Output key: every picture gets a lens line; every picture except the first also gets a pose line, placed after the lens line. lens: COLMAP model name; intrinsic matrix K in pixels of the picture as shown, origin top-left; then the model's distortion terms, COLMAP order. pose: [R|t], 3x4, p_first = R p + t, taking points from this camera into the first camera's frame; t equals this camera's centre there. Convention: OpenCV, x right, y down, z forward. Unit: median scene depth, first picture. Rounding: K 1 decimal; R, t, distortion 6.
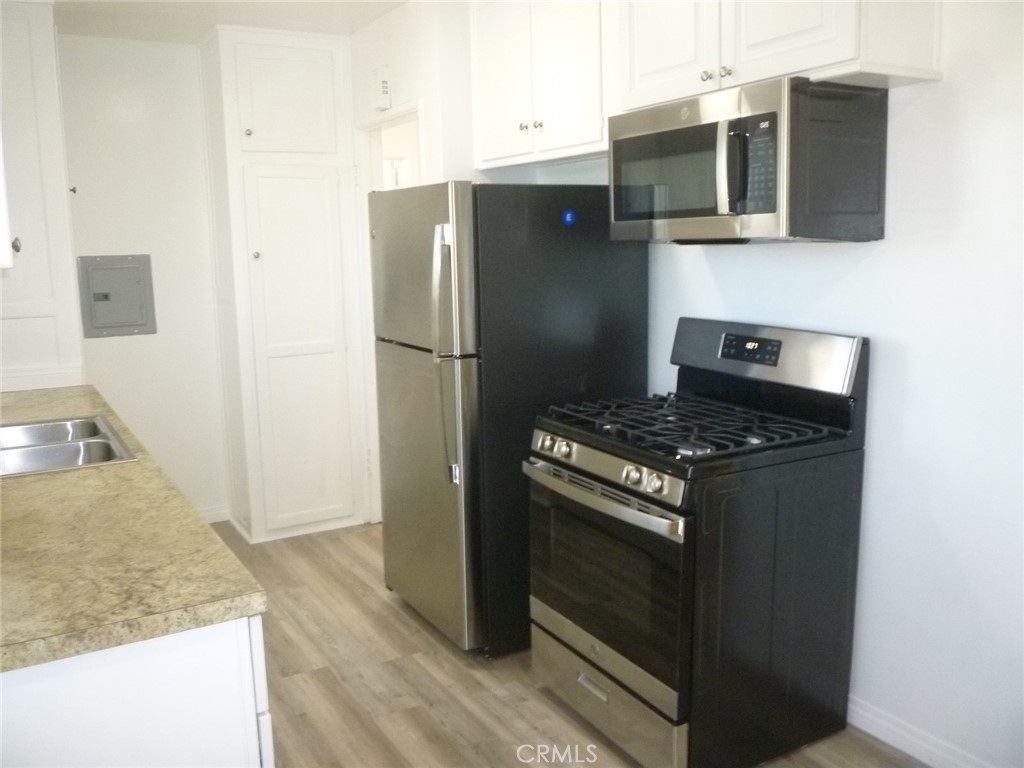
lens RADIAL K [[892.5, 0, 509.0], [0, 892.5, 382.7], [0, 0, 1]] dist [-0.040877, 0.023507]
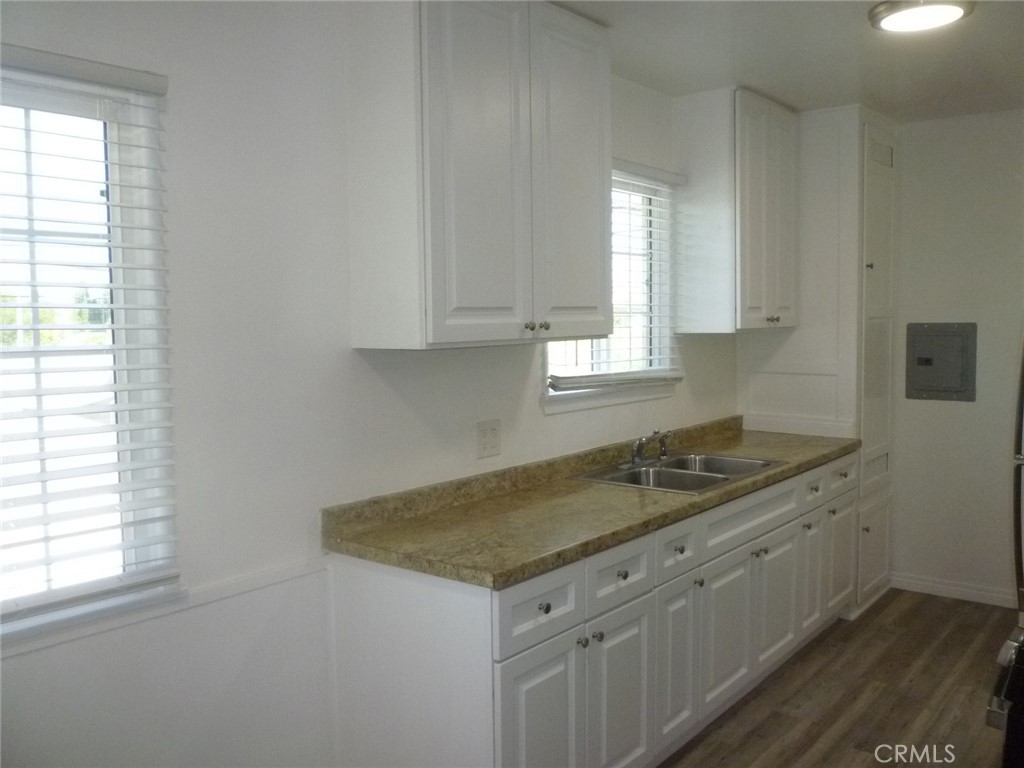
lens RADIAL K [[892.5, 0, 512.1], [0, 892.5, 381.6], [0, 0, 1]] dist [-0.040877, 0.023507]
pose [[0.358738, 0.085434, -0.929520, 0.965101], [-0.140265, 0.989430, 0.036807, -0.118151], [0.922839, 0.117175, 0.366930, 0.434548]]
